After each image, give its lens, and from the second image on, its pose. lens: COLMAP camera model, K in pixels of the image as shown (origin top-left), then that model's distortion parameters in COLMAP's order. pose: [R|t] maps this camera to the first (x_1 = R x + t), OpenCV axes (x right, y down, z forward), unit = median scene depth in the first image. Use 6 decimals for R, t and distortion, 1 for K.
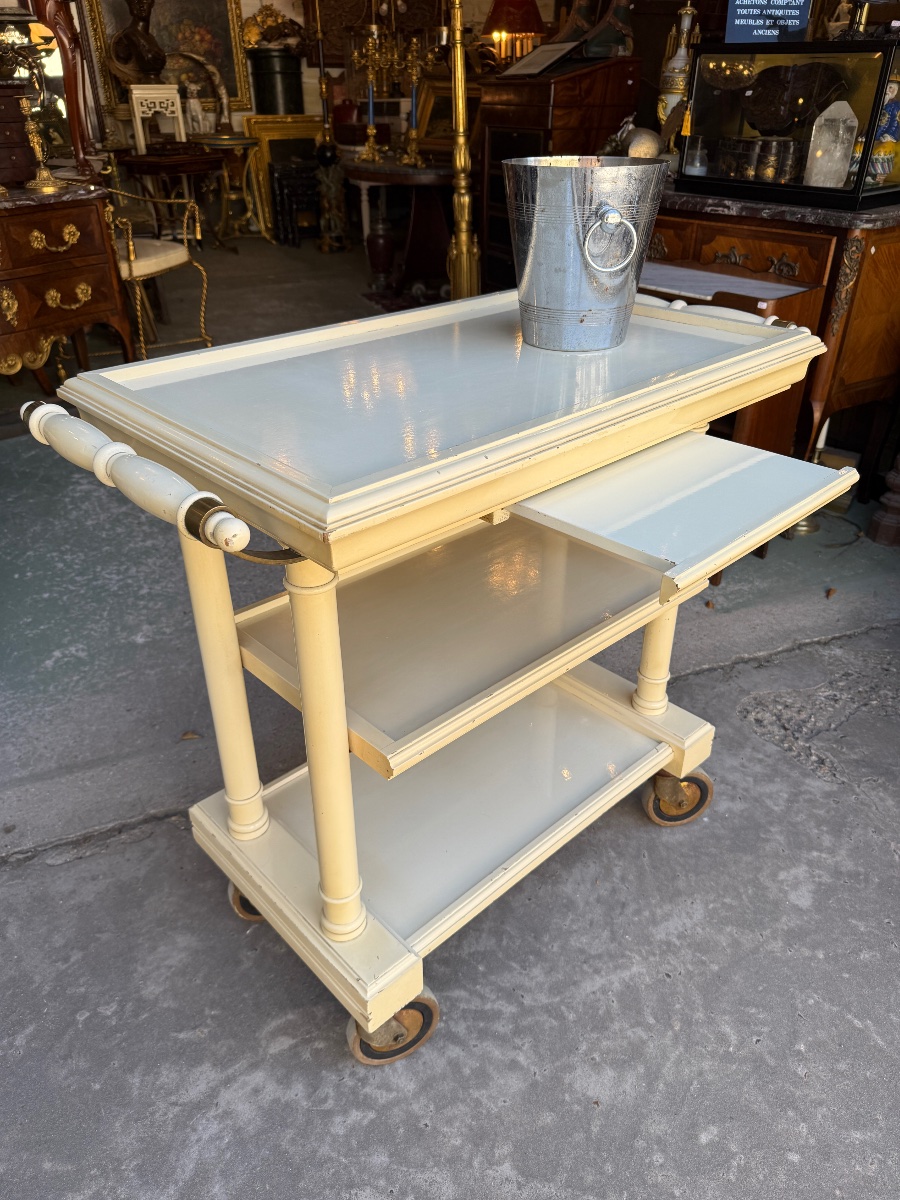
lens RADIAL K [[852.4, 0, 447.4], [0, 852.4, 600.6], [0, 0, 1]] dist [0.000274, -0.005056]
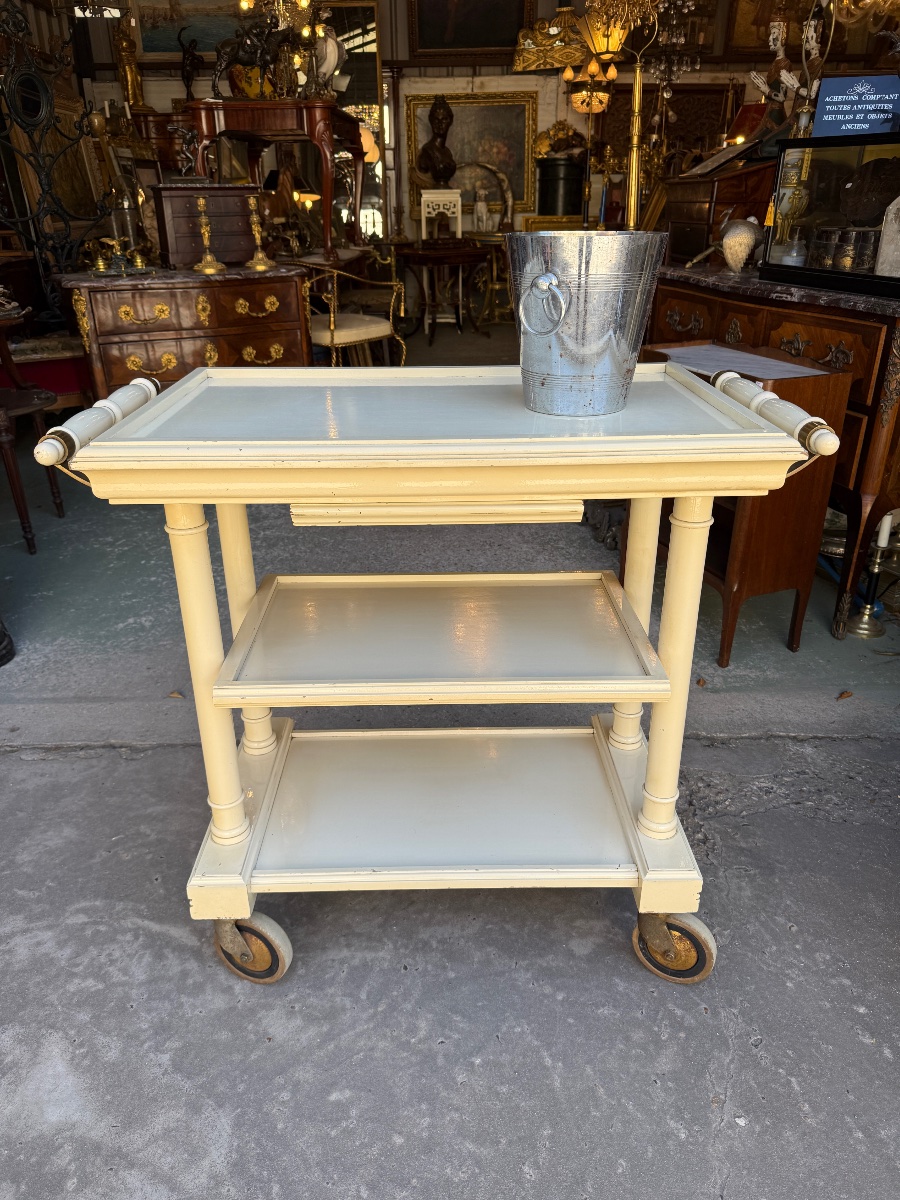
lens RADIAL K [[850.0, 0, 444.2], [0, 850.0, 601.6], [0, 0, 1]] dist [0.003849, -0.006268]
pose [[0.931665, 0.150179, -0.330827, 0.317355], [-0.181384, 0.981237, -0.065378, 0.028663], [0.314801, 0.120917, 0.941424, -0.020353]]
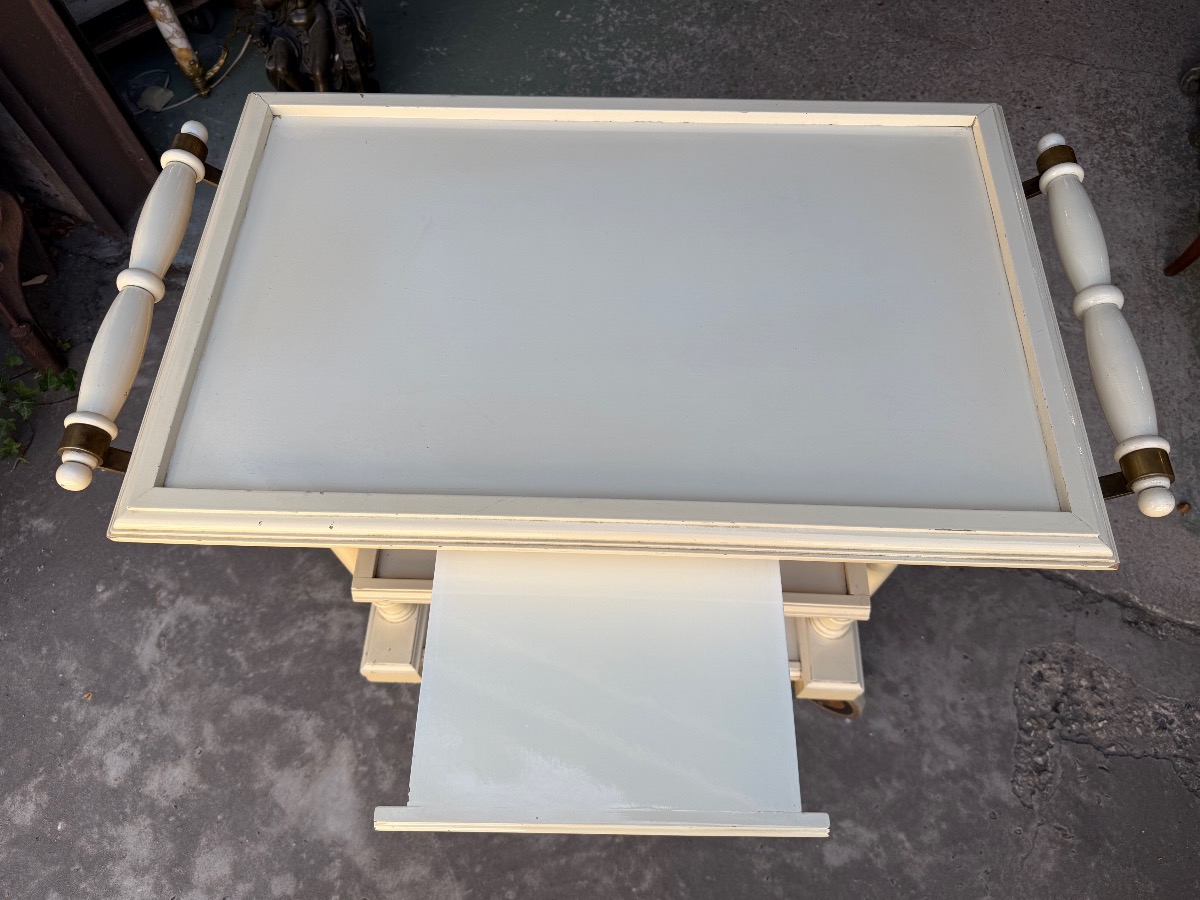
lens RADIAL K [[857.0, 0, 605.1], [0, 857.0, 452.0], [0, 0, 1]] dist [-0.001343, -0.002634]
pose [[0.707996, 0.625712, -0.327455, 0.157425], [-0.350802, 0.714020, 0.605899, -0.275458], [0.612928, -0.314102, 0.725024, 0.171146]]
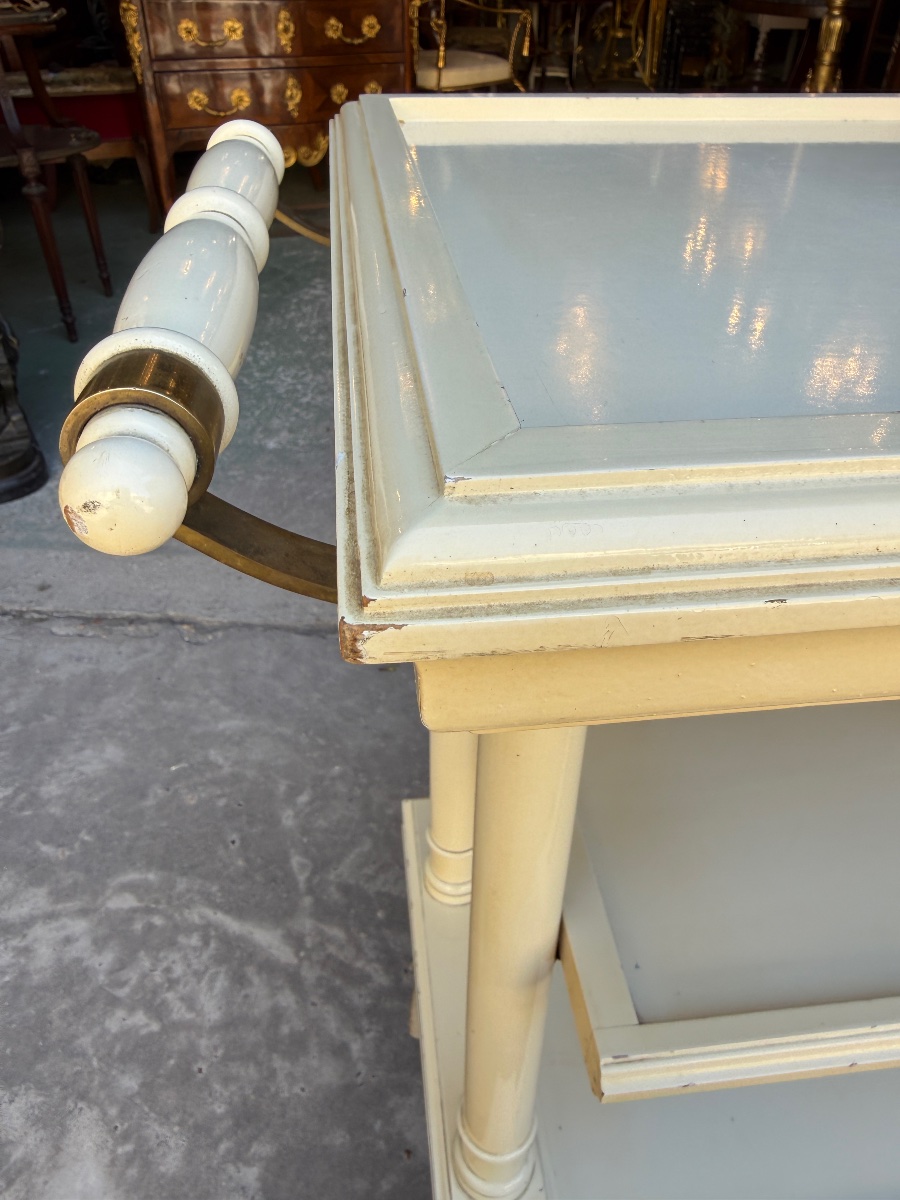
lens RADIAL K [[864.5, 0, 455.2], [0, 864.5, 539.2], [0, 0, 1]] dist [0.002856, 0.001234]
pose [[0.901820, 0.259711, -0.345356, 0.156562], [-0.238513, 0.965626, 0.103338, -0.000430], [0.360323, -0.010820, 0.932765, 0.157167]]
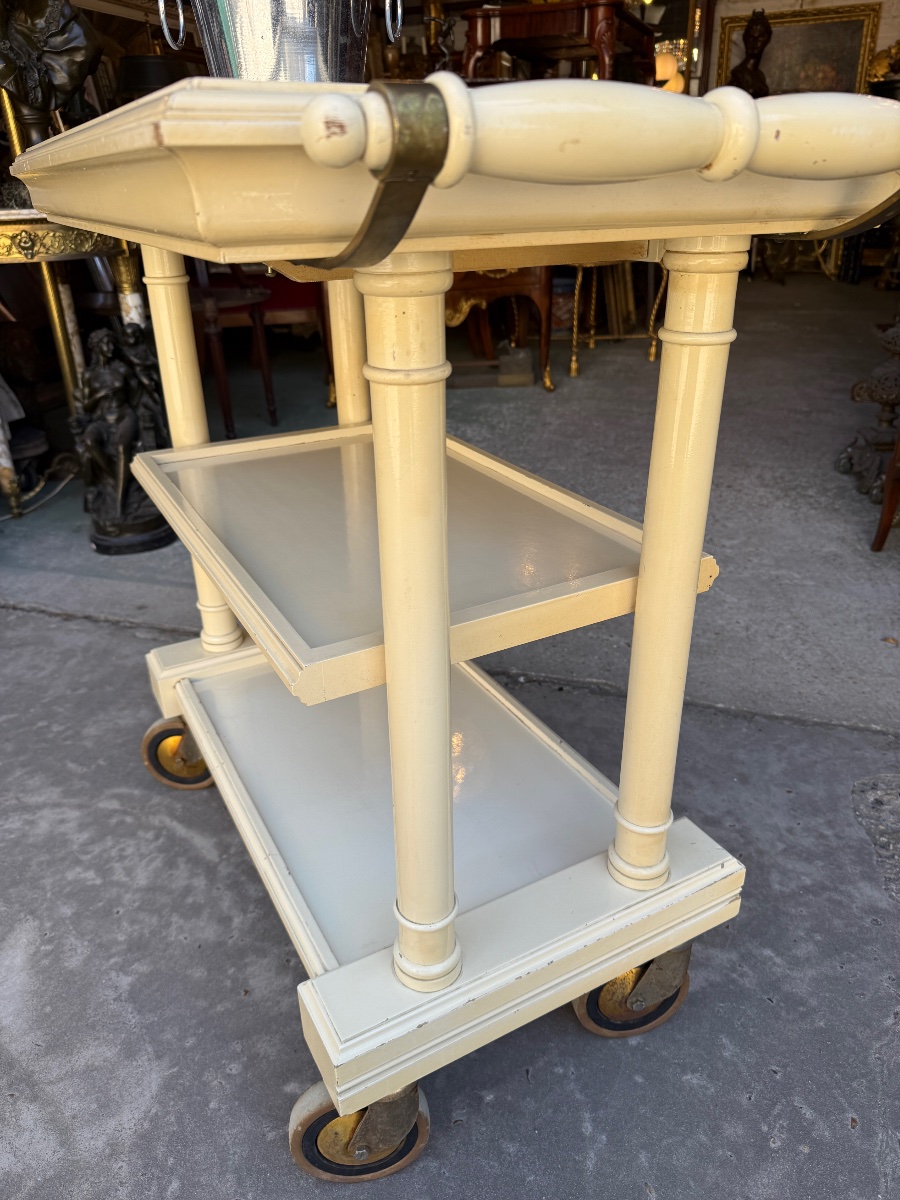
lens RADIAL K [[856.9, 0, 452.1], [0, 856.9, 600.0], [0, 0, 1]] dist [-0.003621, -0.003482]
pose [[0.767863, 0.267212, -0.582223, 0.352755], [-0.308369, 0.950804, 0.029681, 0.054030], [0.561511, 0.156749, 0.812487, 0.160659]]
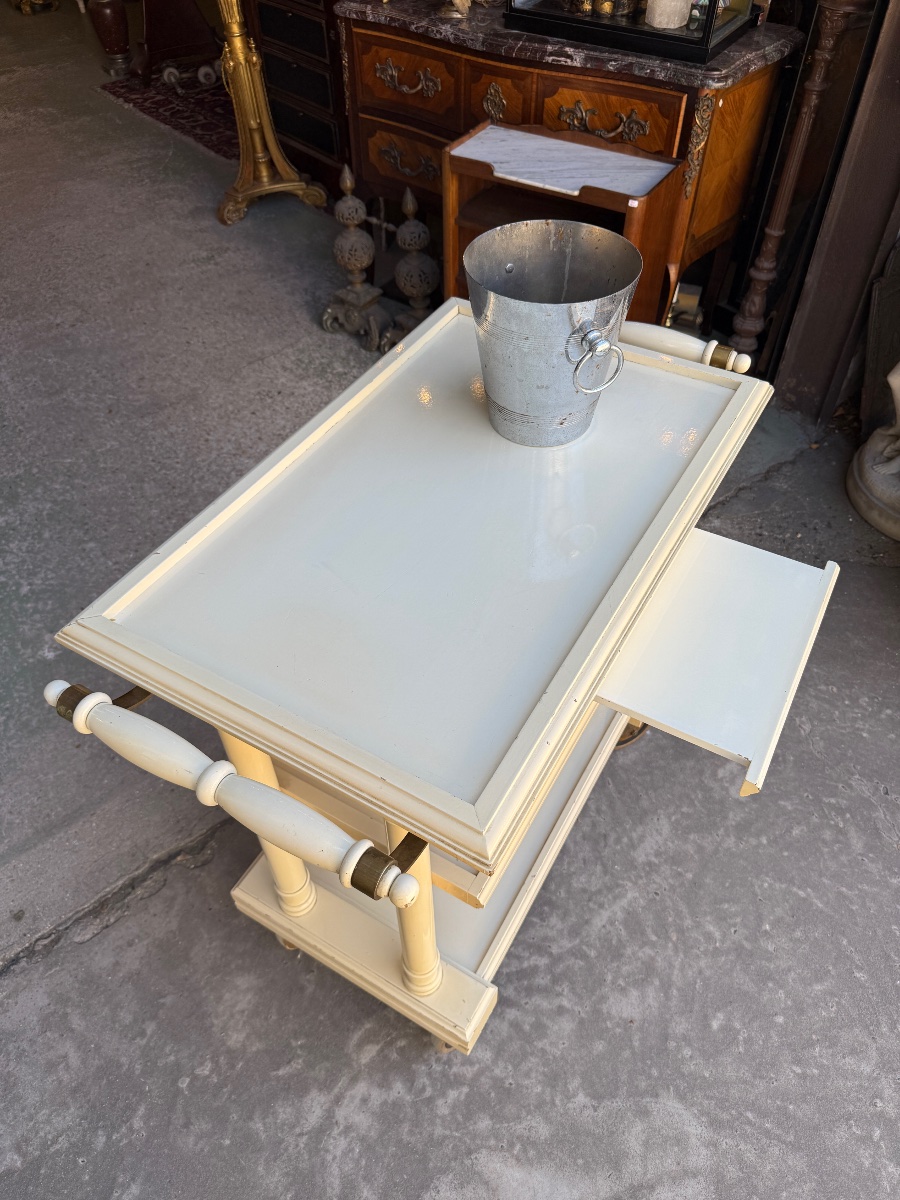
lens RADIAL K [[851.7, 0, 450.0], [0, 851.7, 600.0], [0, 0, 1]] dist [0.002465, -0.008030]
pose [[0.958142, -0.215956, 0.187954, -0.087678], [0.152528, 0.940633, 0.303223, -0.199852], [-0.242279, -0.261863, 0.934200, 0.023842]]
